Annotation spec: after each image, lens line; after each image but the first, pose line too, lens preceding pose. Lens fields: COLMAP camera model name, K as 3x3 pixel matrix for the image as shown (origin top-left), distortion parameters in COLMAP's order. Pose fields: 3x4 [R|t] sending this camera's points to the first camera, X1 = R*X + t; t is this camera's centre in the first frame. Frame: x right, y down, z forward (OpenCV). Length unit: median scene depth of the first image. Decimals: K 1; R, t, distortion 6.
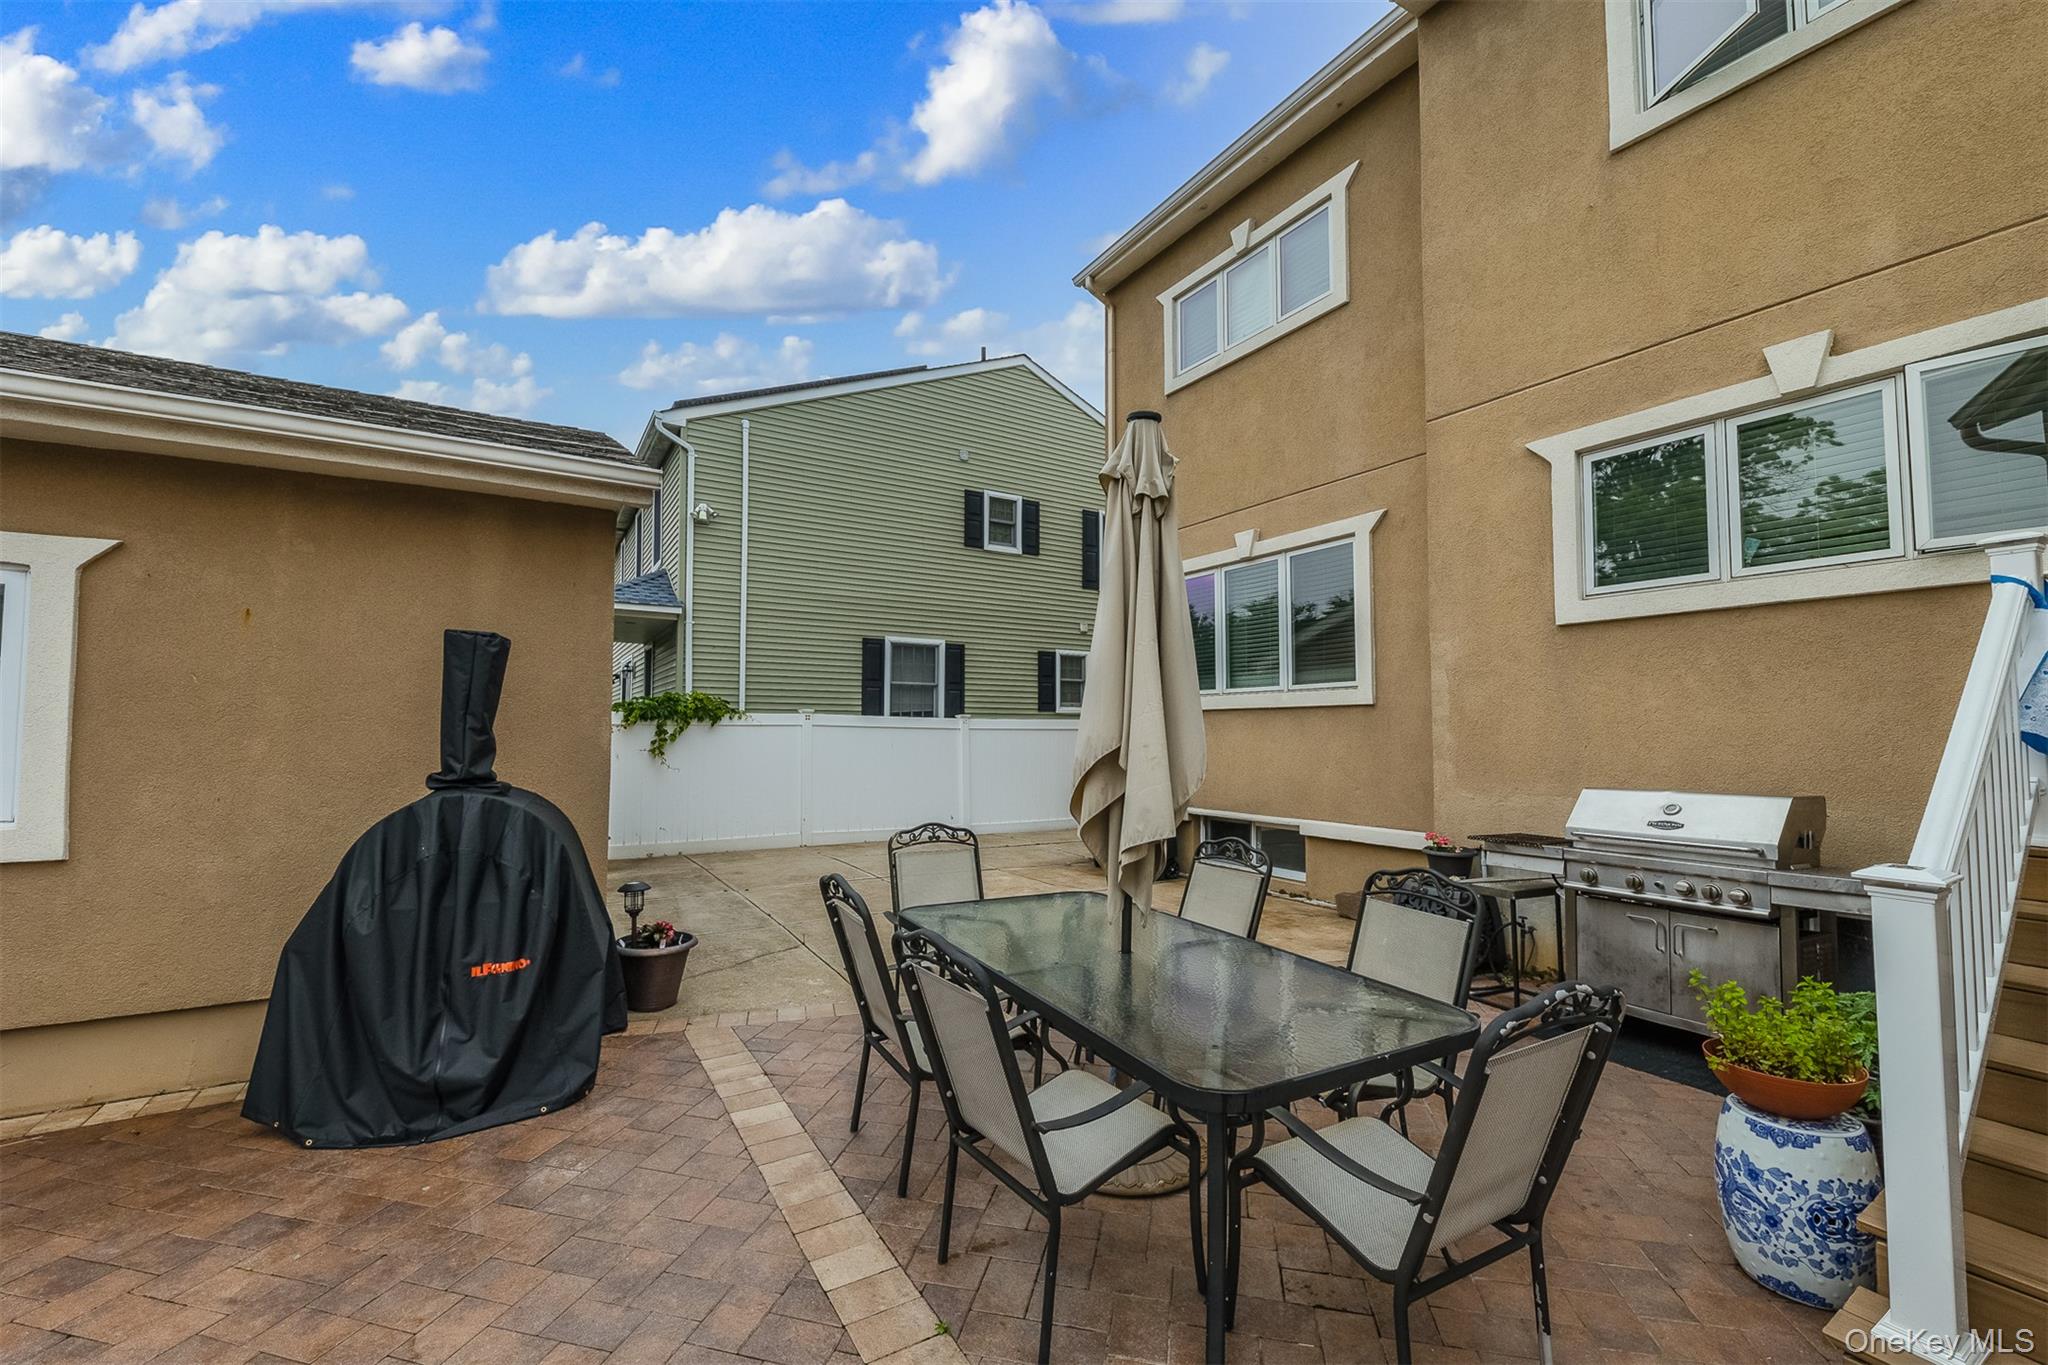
lens RADIAL K [[820.9, 0, 1011.2], [0, 820.9, 686.5], [0, 0, 1]] dist [0.003899, 0.000142]
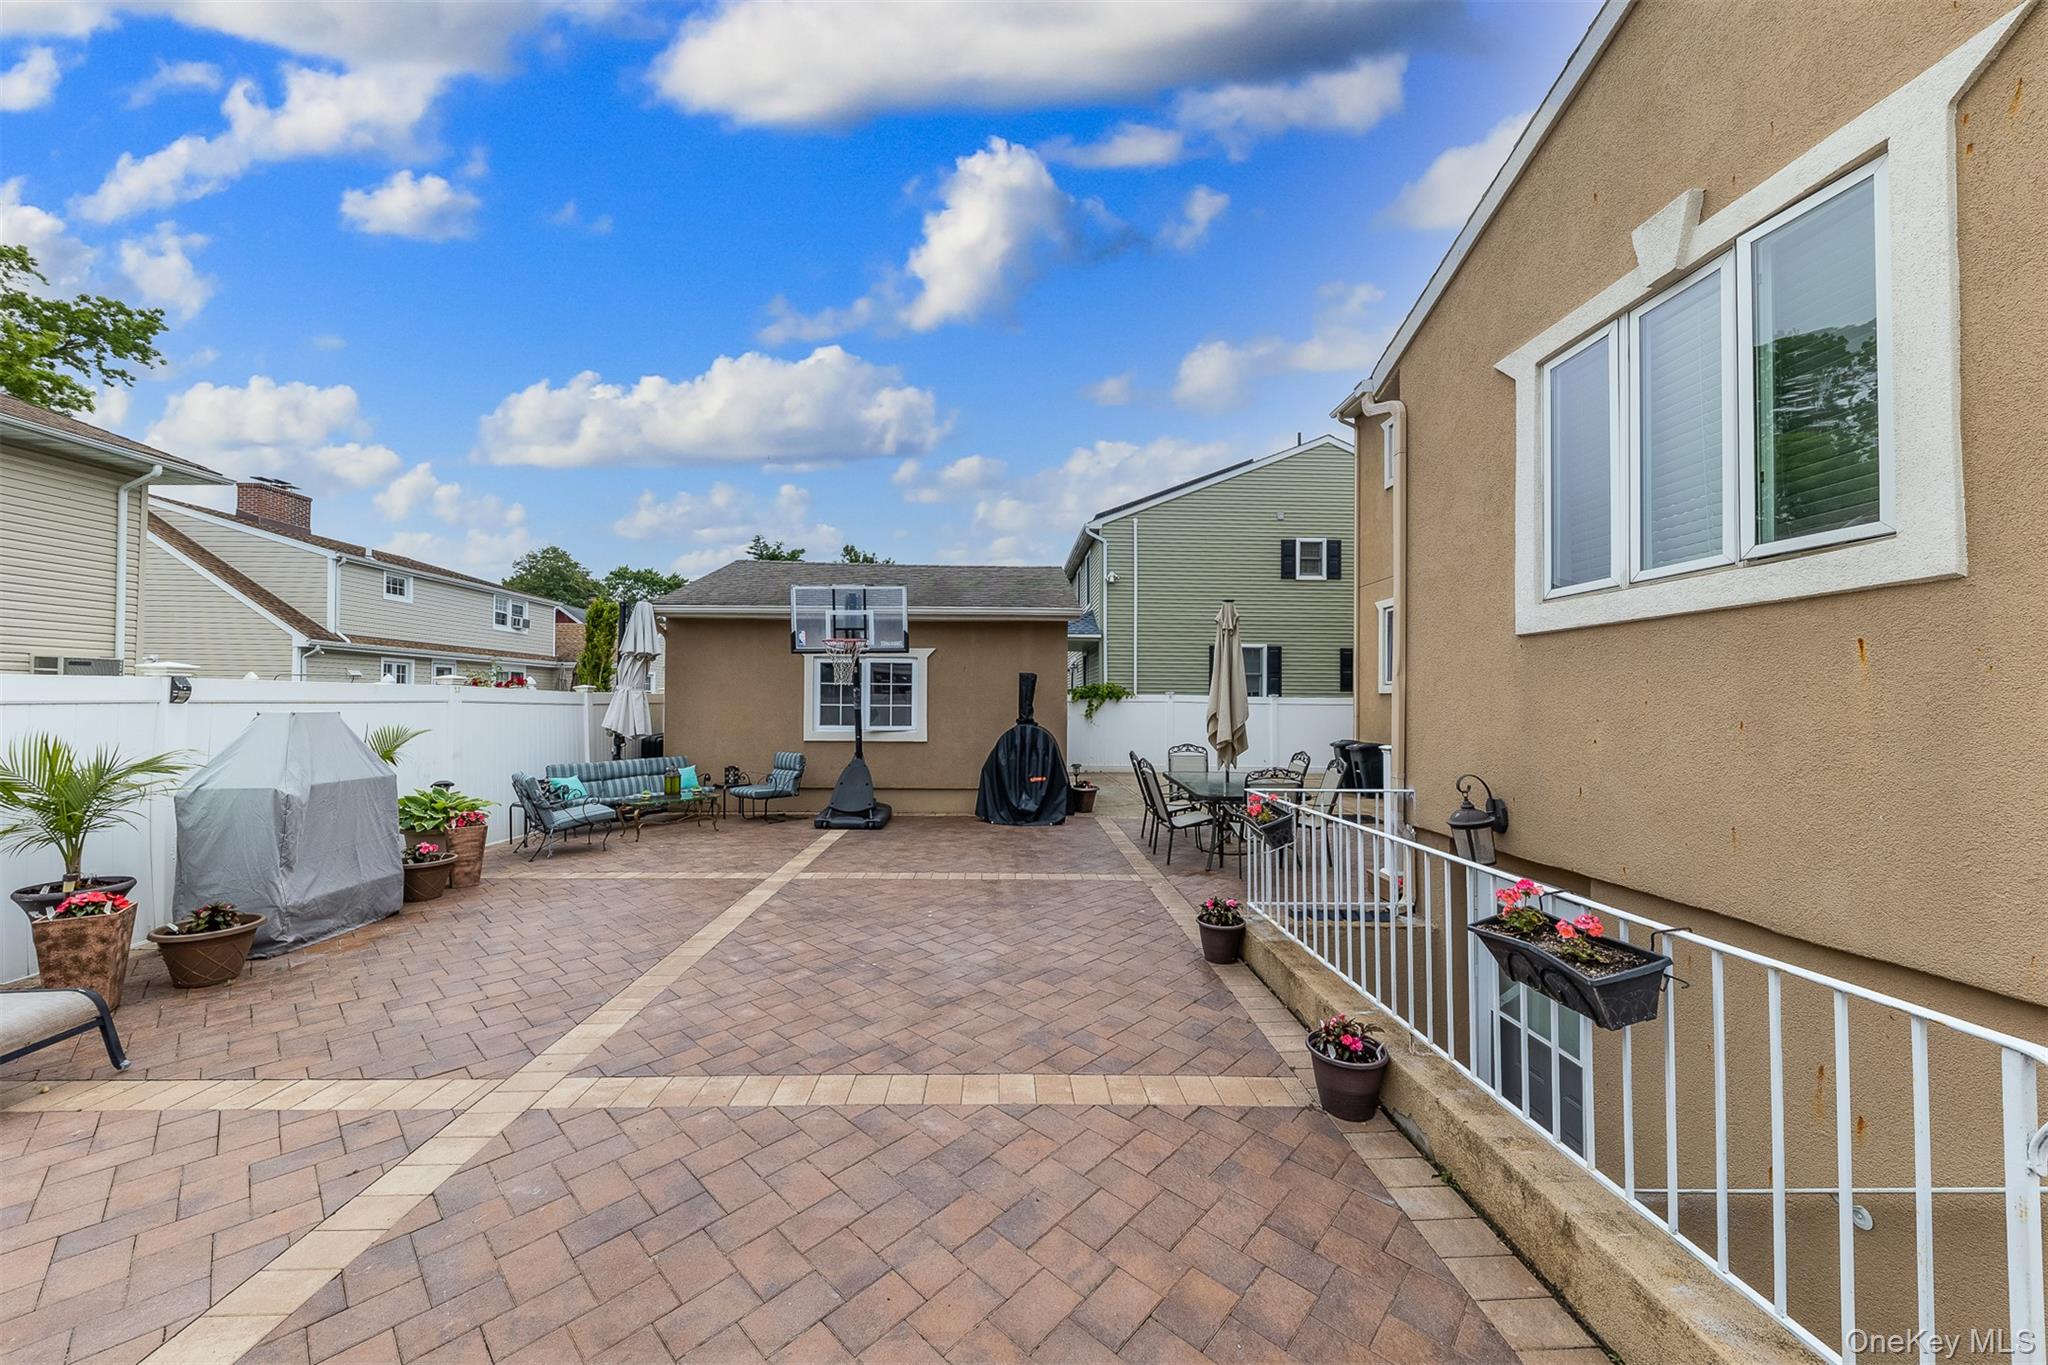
lens RADIAL K [[709.0, 0, 1025.2], [0, 709.0, 687.2], [0, 0, 1]] dist [0.001898, -0.003096]
pose [[0.872925, -0.009053, -0.487770, 0.221341], [0.023791, 0.999428, 0.024028, -0.027120], [0.487274, -0.032579, 0.872641, -0.458858]]
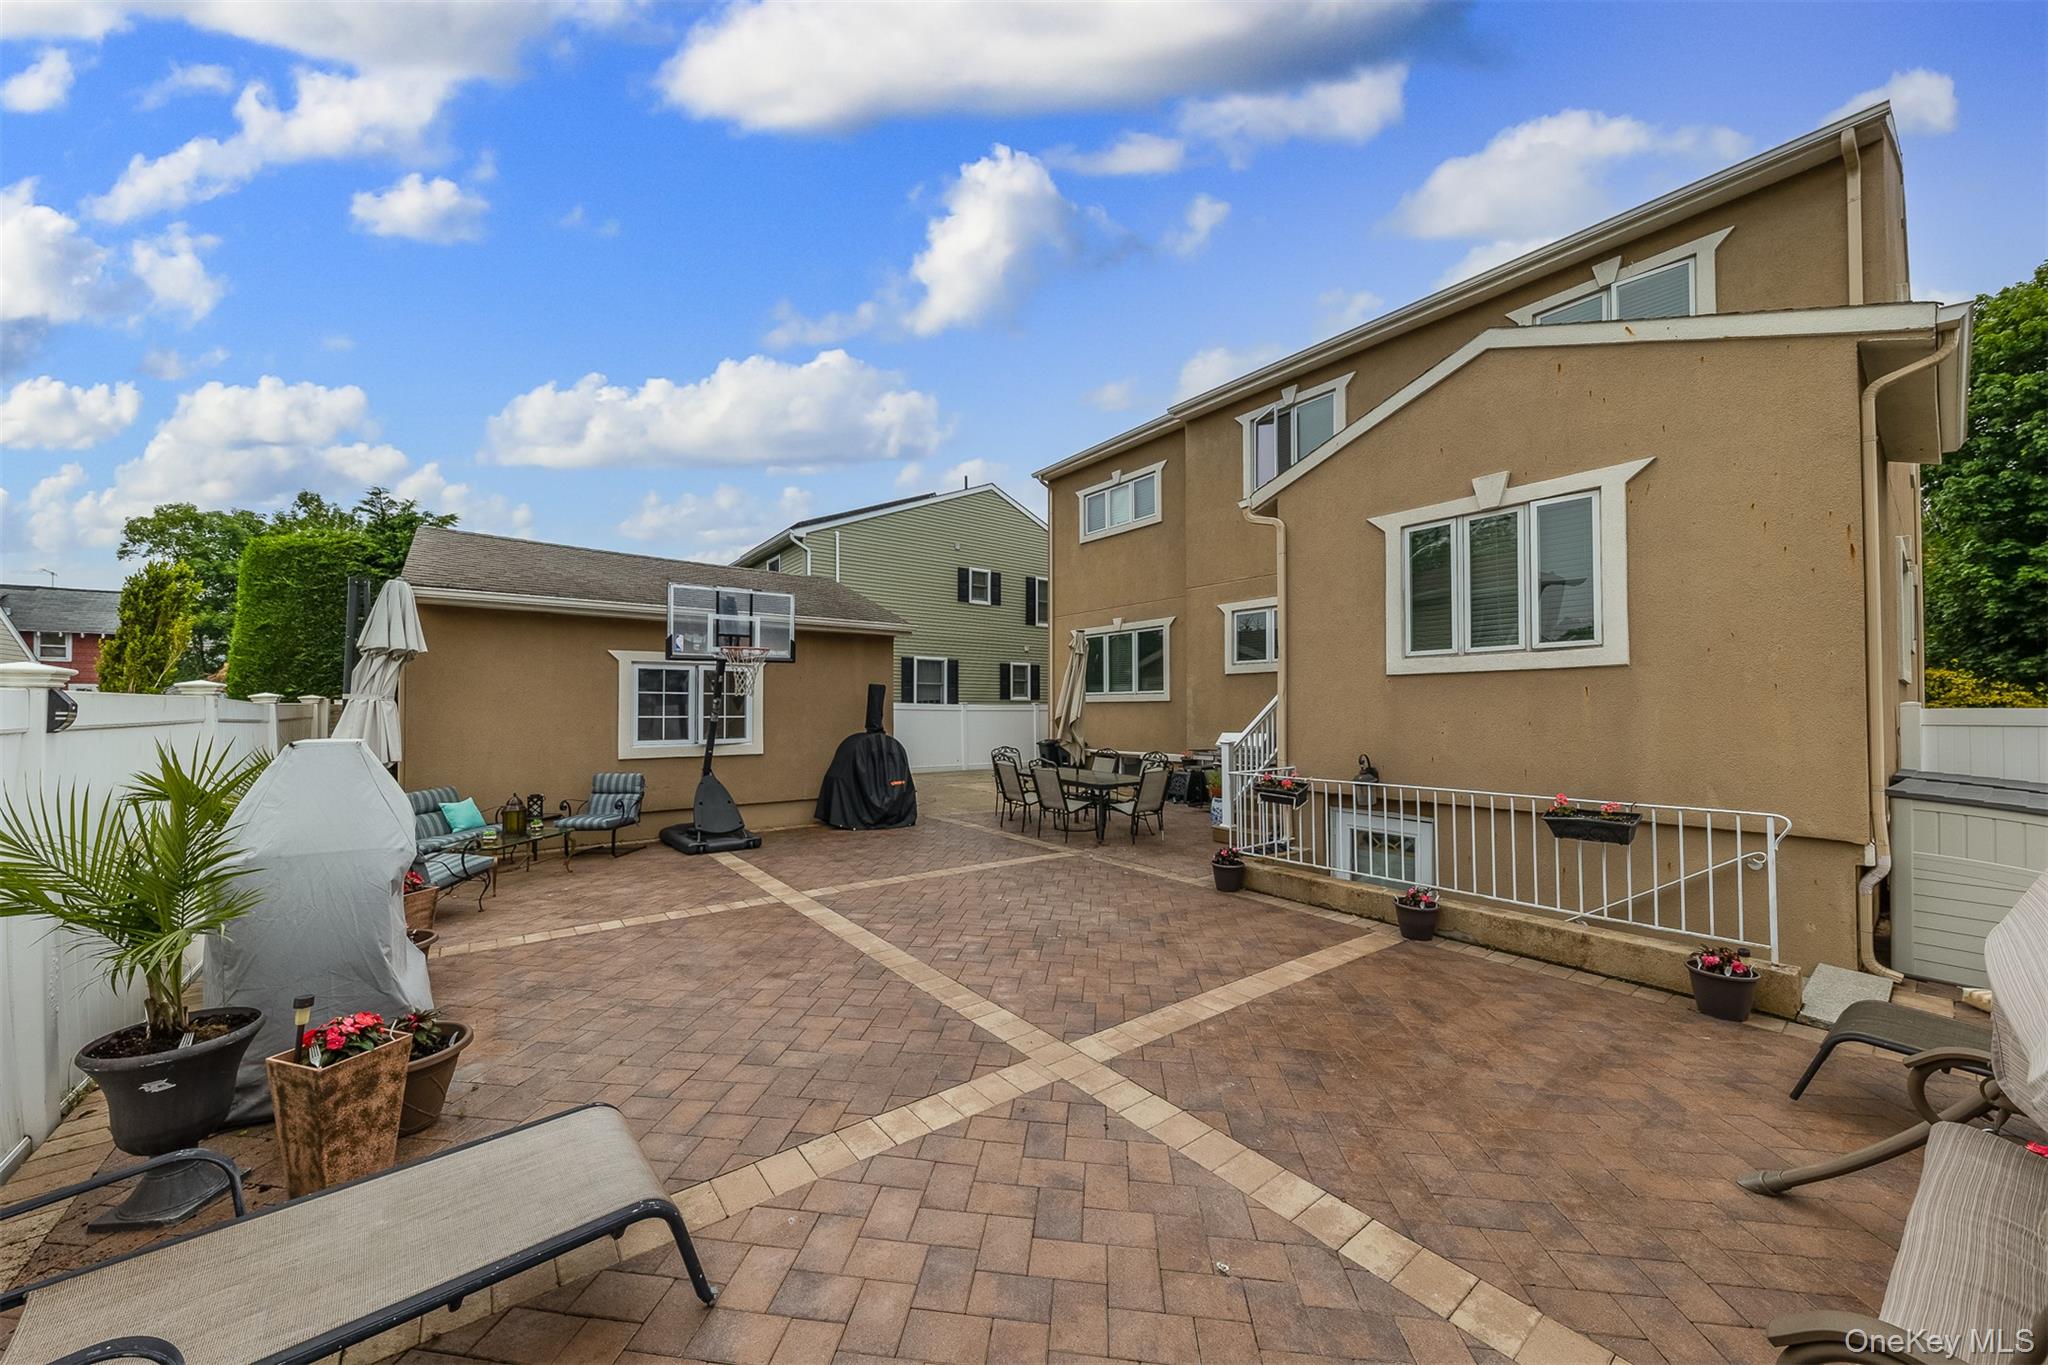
lens RADIAL K [[709.0, 0, 1001.9], [0, 709.0, 695.9], [0, 0, 1]] dist [0.001898, -0.003096]
pose [[0.995429, -0.001898, 0.095488, -0.147837], [-0.001595, 0.999333, 0.036489, -0.043199], [-0.095494, -0.036475, 0.994762, -0.629968]]
